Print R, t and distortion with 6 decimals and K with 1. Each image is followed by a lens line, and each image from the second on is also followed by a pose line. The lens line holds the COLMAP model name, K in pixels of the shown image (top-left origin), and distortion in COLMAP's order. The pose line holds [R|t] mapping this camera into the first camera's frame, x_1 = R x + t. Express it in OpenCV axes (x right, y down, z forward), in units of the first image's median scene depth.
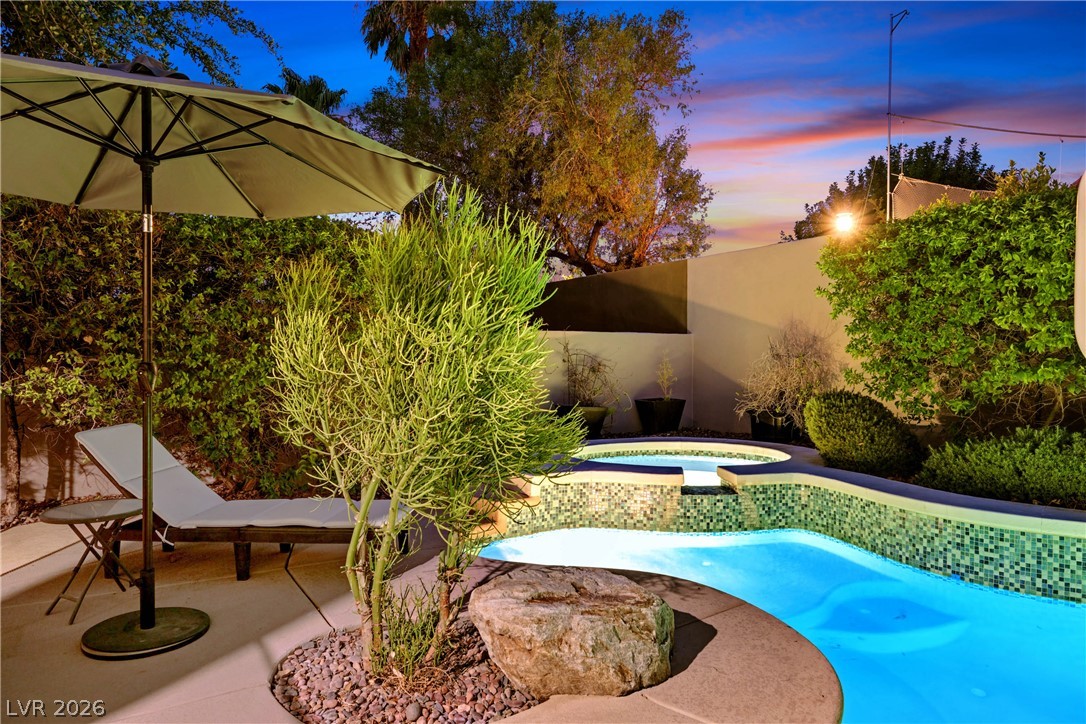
lens RADIAL K [[688.9, 0, 543.0], [0, 688.9, 362.0], [0, 0, 1]] dist [-0.001846, -0.000790]
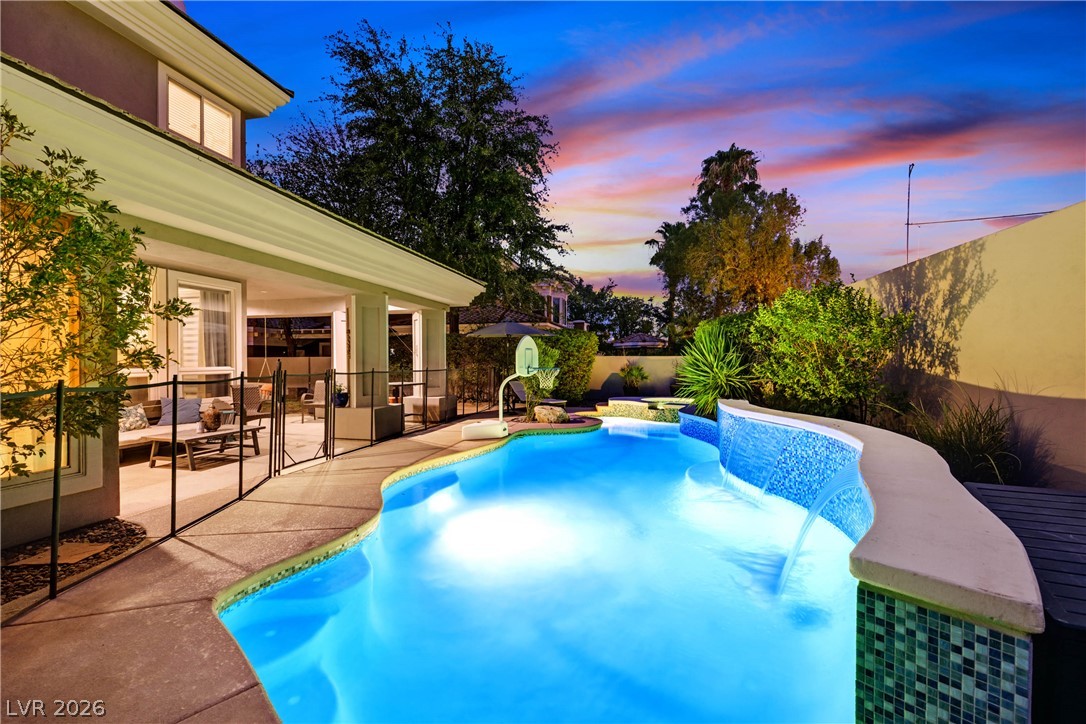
lens RADIAL K [[449.5, 0, 543.0], [0, 449.5, 362.0], [0, 0, 1]] dist [0.000342, 0.000203]
pose [[0.708966, 0.002201, -0.705239, 0.782750], [-0.005502, 0.999982, -0.002410, -0.014654], [0.705221, 0.005589, 0.708965, -0.511446]]
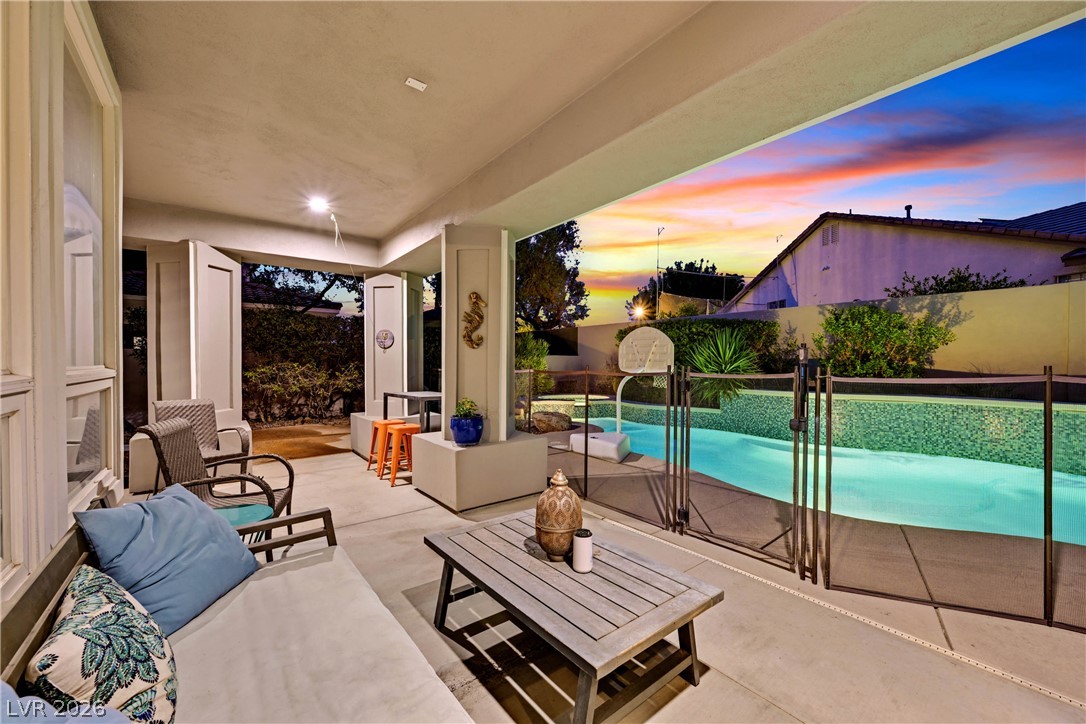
lens RADIAL K [[426.0, 0, 543.0], [0, 426.0, 362.0], [0, 0, 1]] dist [-0.001603, 0.000065]
pose [[0.993373, -0.000262, 0.114933, -0.108457], [0.001126, 0.999972, -0.007453, -0.005919], [-0.114928, 0.007533, 0.993345, -0.594265]]
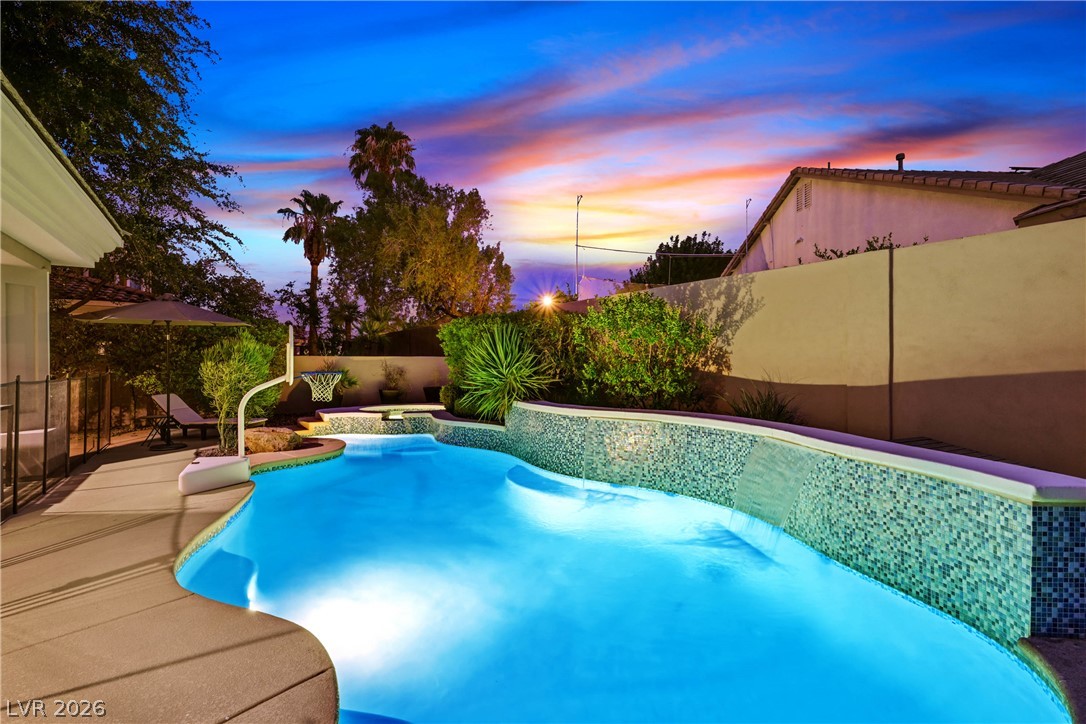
lens RADIAL K [[514.7, 0, 543.0], [0, 514.7, 362.0], [0, 0, 1]] dist [0.001121, 0.000019]
pose [[0.999944, -0.002738, 0.010177, 0.473577], [0.002806, 0.999974, -0.006595, -0.013896], [-0.010159, 0.006623, 0.999926, -0.601002]]
